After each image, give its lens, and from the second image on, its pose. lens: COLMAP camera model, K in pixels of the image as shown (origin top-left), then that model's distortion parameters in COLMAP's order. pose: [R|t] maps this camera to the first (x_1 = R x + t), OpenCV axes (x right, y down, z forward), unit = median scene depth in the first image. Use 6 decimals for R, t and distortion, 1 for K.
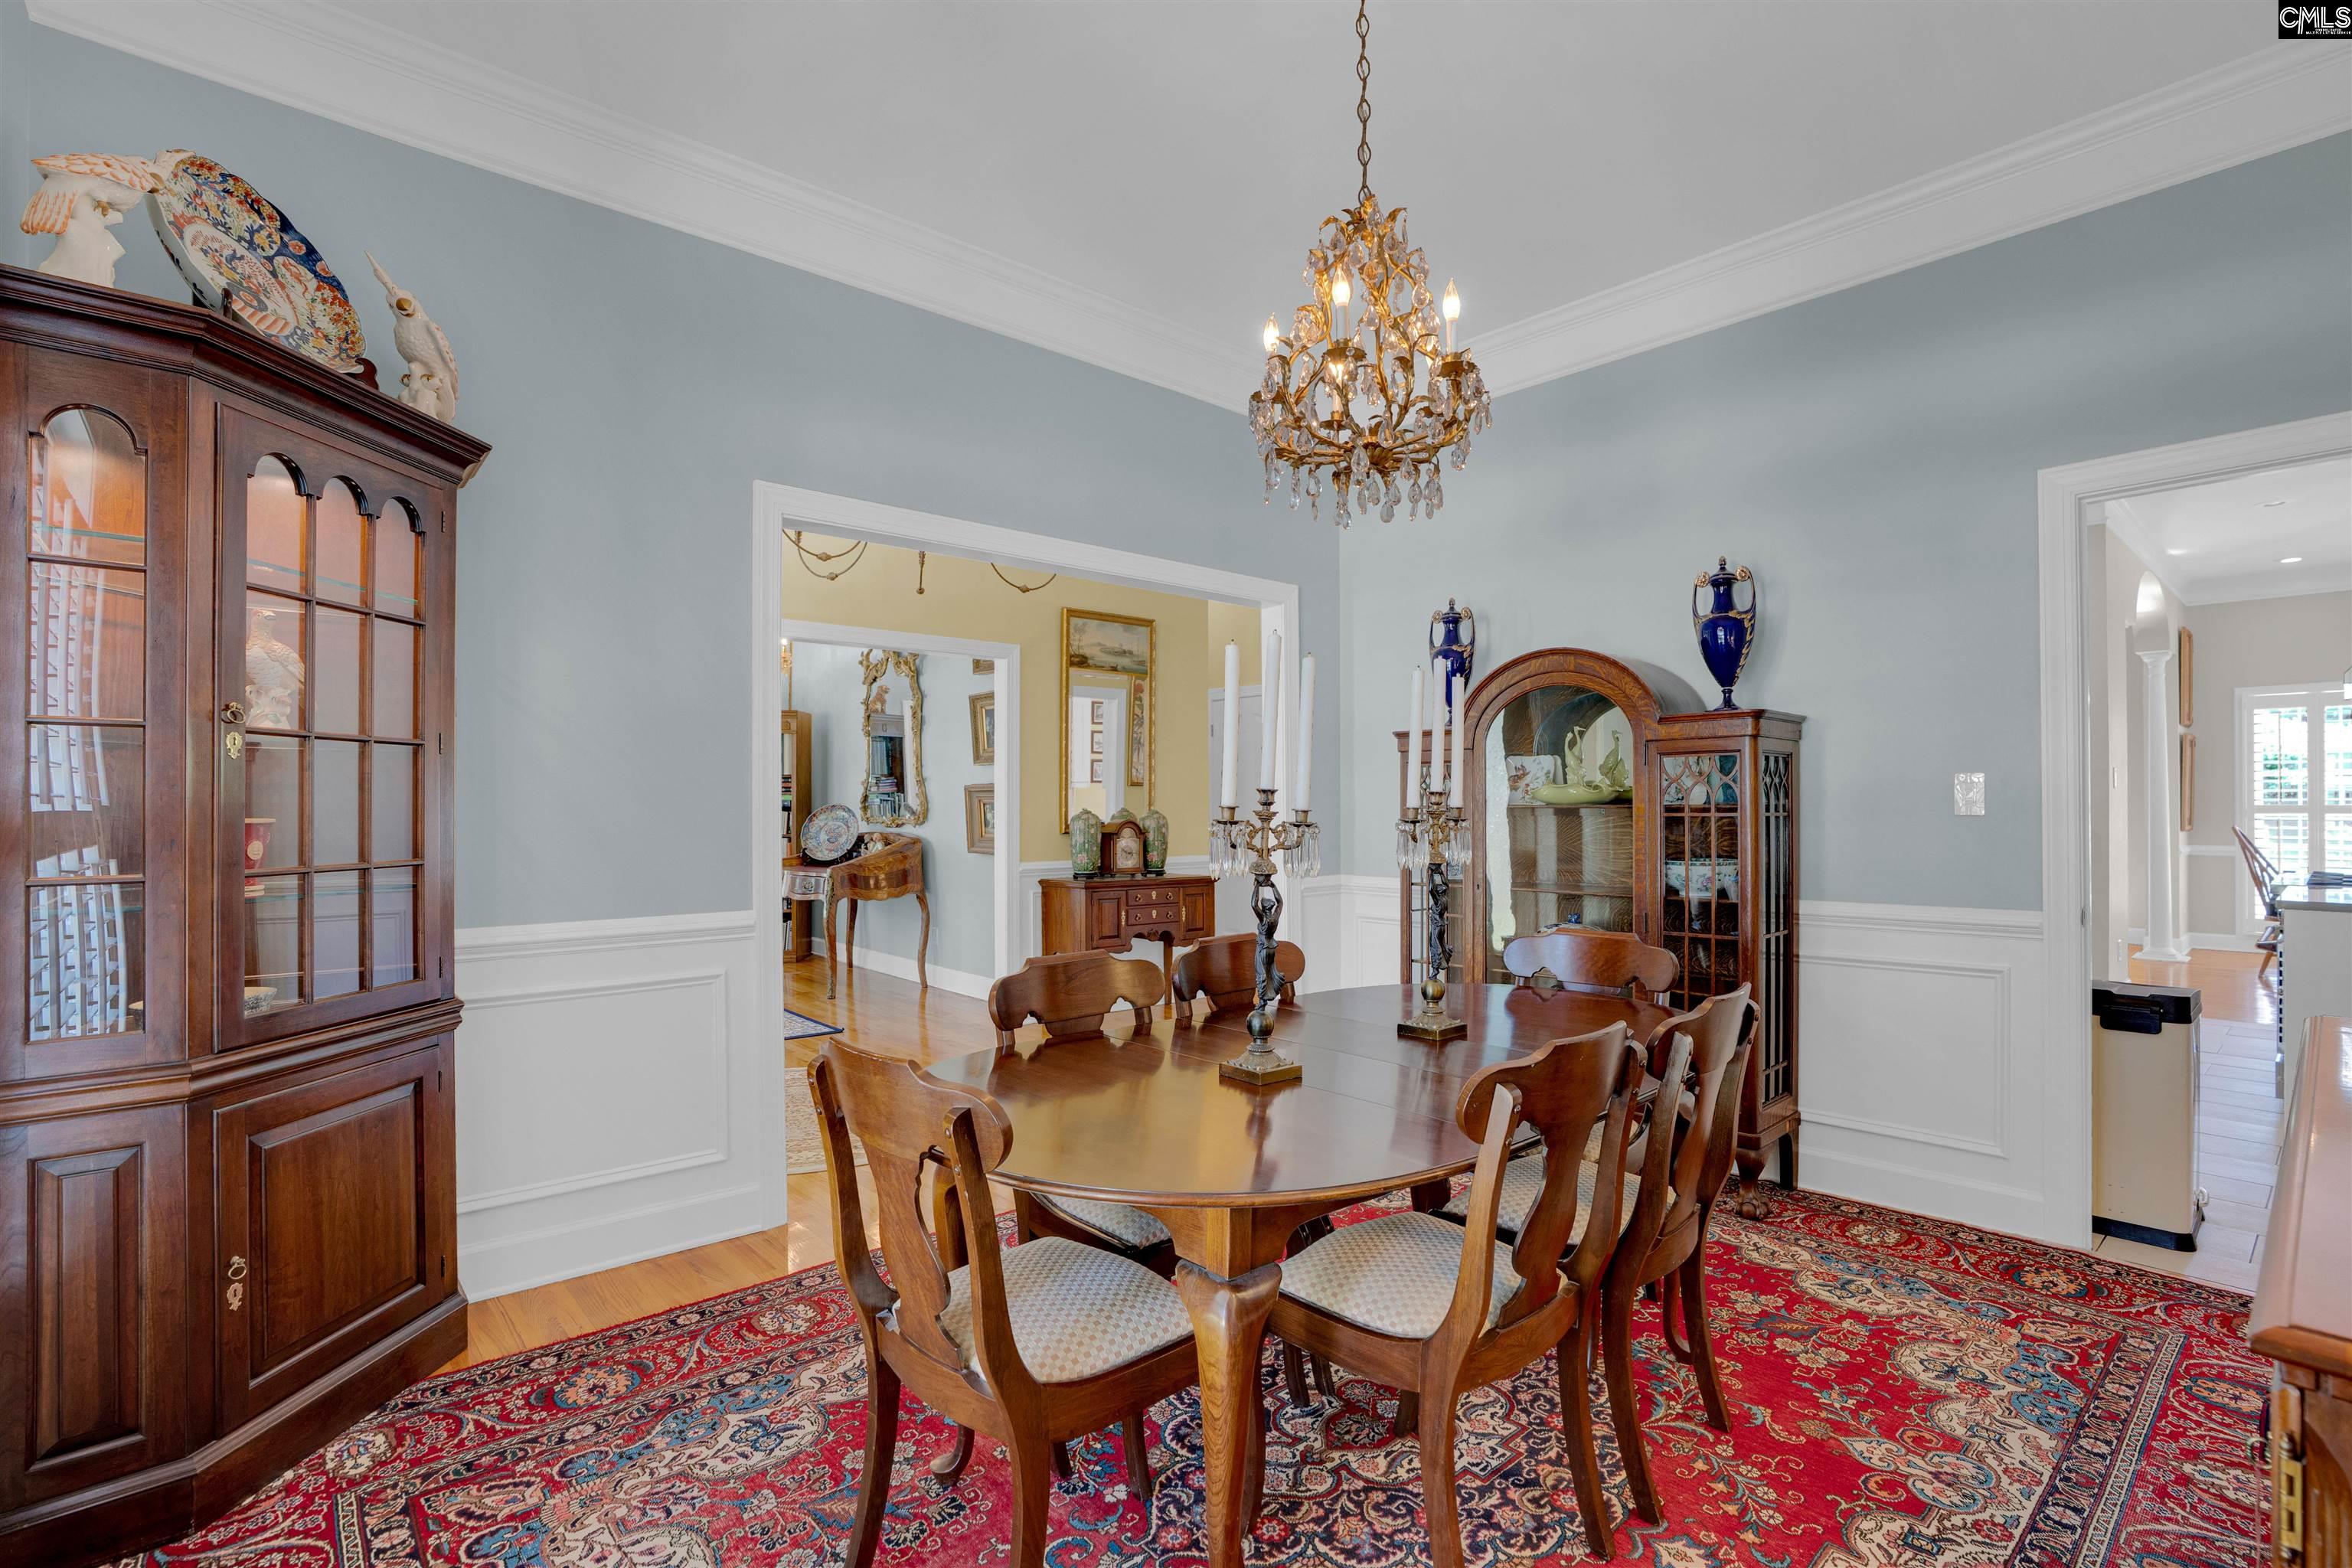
lens RADIAL K [[1110.8, 0, 1180.1], [0, 1110.8, 786.5], [0, 0, 1]] dist [-0.083522, 0.023835]
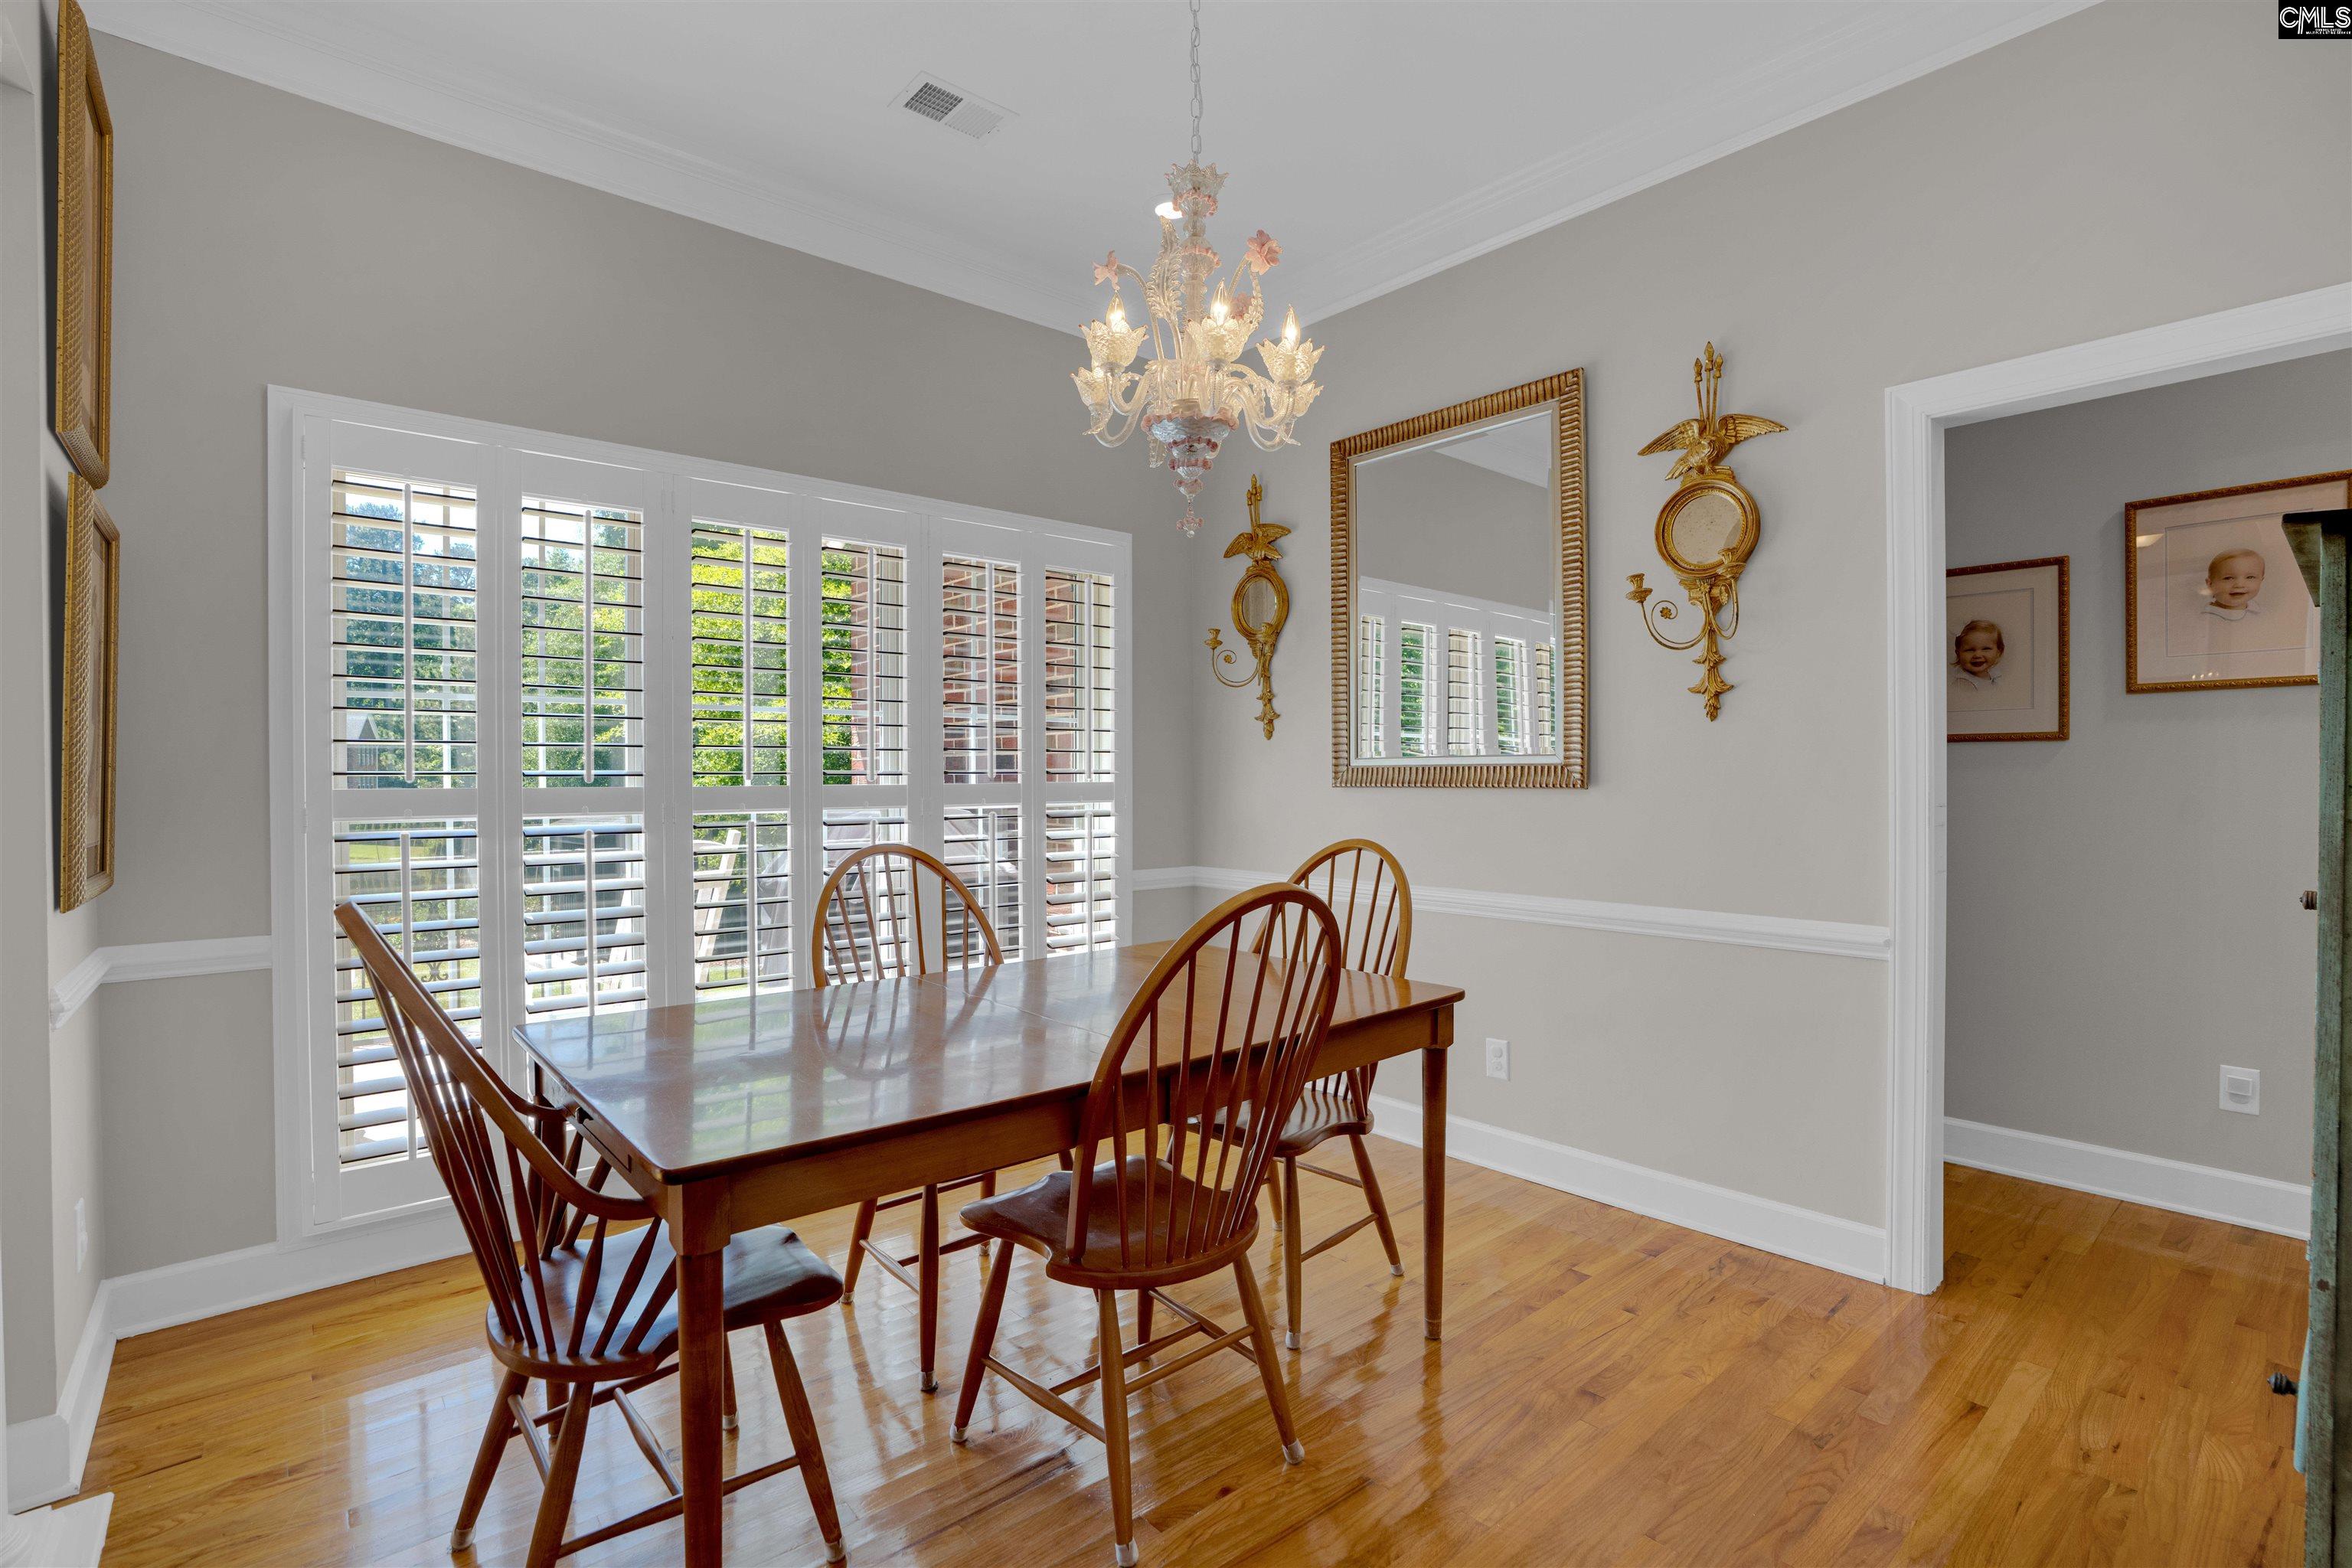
lens RADIAL K [[1093.5, 0, 1169.1], [0, 1093.5, 786.4], [0, 0, 1]] dist [-0.078037, 0.031734]
pose [[0.003200, -0.008722, 0.999957, 0.727337], [0.003184, 0.999957, 0.008712, 0.015000], [-0.999990, 0.003156, 0.003228, 0.755026]]
